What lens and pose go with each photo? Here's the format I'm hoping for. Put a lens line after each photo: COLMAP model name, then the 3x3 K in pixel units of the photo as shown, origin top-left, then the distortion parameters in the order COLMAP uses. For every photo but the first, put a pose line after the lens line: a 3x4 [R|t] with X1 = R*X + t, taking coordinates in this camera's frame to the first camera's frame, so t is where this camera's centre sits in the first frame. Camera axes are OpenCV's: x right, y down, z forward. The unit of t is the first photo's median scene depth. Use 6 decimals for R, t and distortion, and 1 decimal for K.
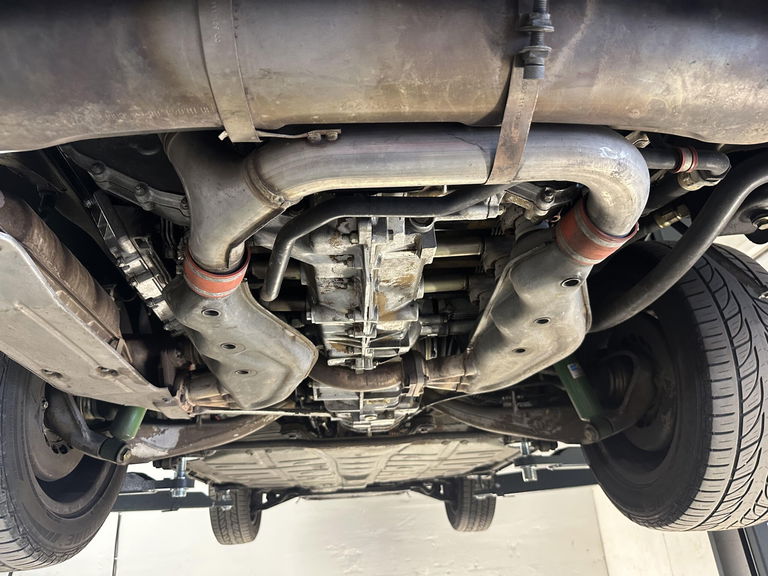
lens RADIAL K [[538.2, 0, 384.0], [0, 538.2, 288.0], [0, 0, 1]] dist [0.046628, -0.075597]
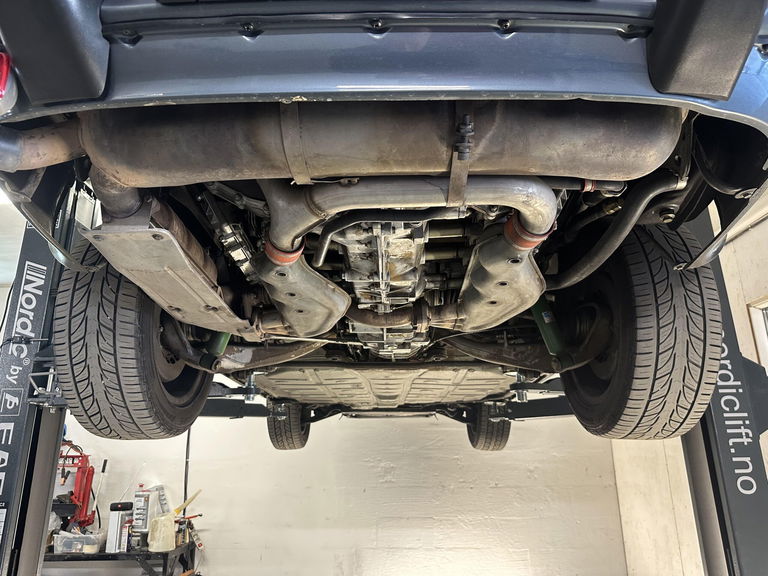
lens RADIAL K [[538.2, 0, 384.0], [0, 538.2, 288.0], [0, 0, 1]] dist [0.046628, -0.075597]
pose [[0.996118, 0.028219, -0.083385, 0.081906], [-0.018410, 0.993062, 0.116142, -0.076798], [0.086084, -0.114156, 0.989726, -0.395953]]
